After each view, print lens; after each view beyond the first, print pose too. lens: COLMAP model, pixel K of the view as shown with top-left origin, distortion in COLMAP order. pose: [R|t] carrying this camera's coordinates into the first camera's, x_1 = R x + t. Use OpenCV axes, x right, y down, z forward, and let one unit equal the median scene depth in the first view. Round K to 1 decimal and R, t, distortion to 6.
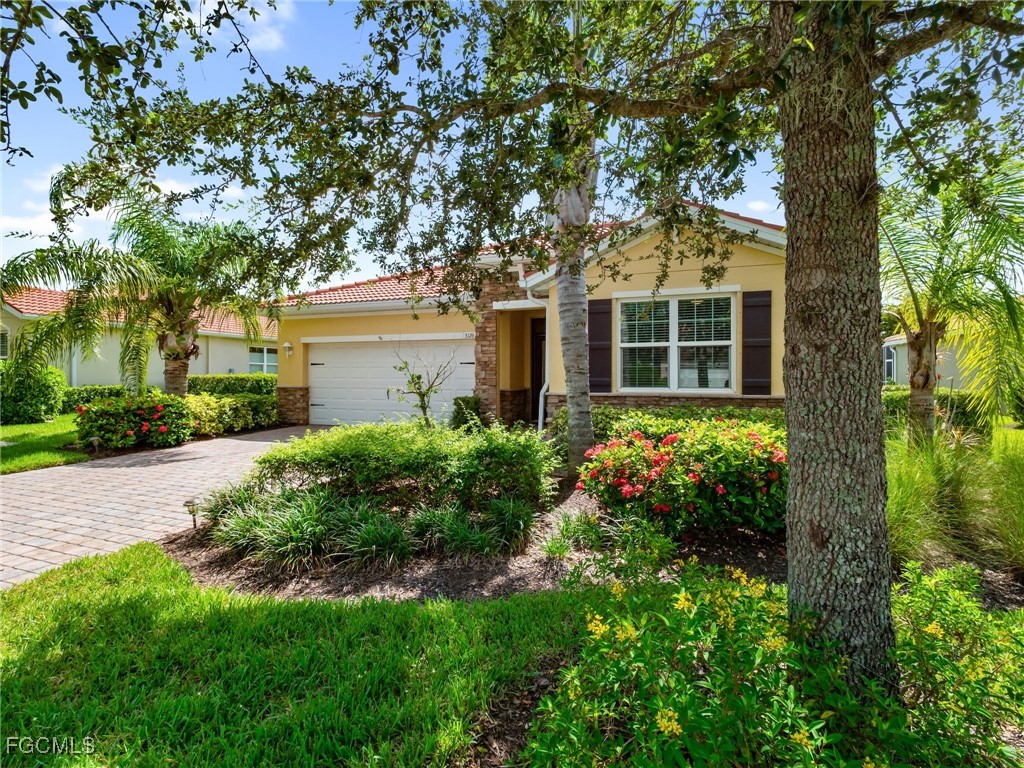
lens RADIAL K [[485.3, 0, 511.9], [0, 485.3, 380.2], [0, 0, 1]] dist [-0.000871, -0.000143]
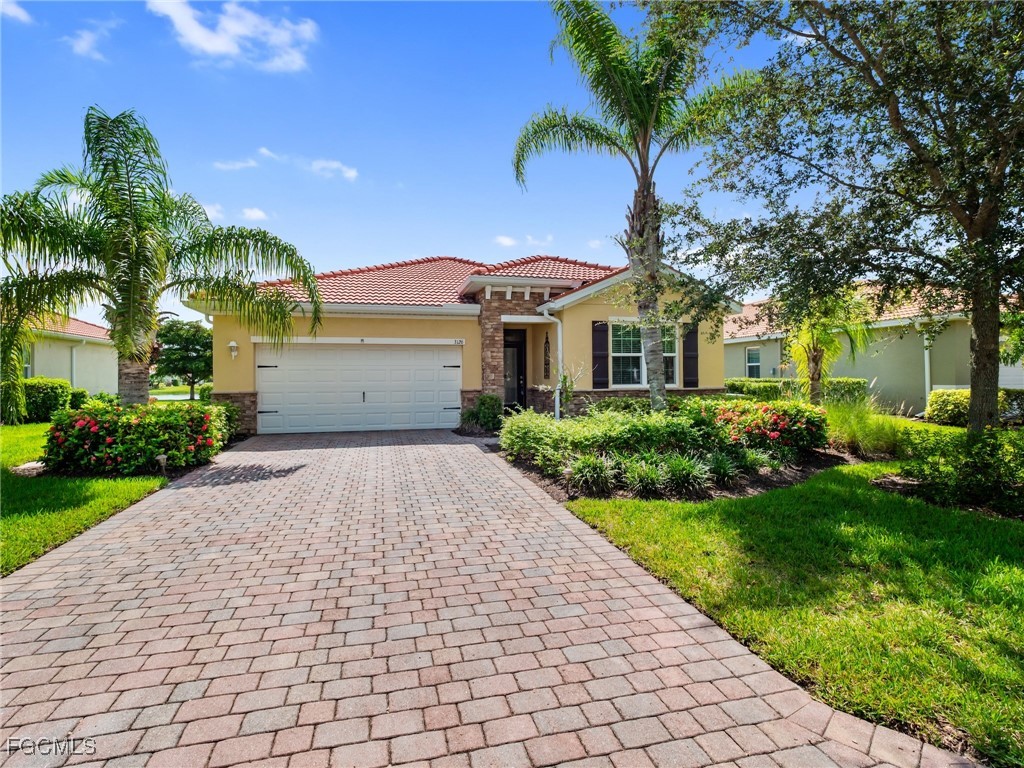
lens RADIAL K [[485.3, 0, 508.6], [0, 485.3, 381.0], [0, 0, 1]] dist [-0.000871, -0.000143]
pose [[0.827431, -0.009397, 0.561489, -0.806855], [0.013830, 0.999898, -0.003646, 0.004846], [-0.561398, 0.010783, 0.827476, 0.011298]]
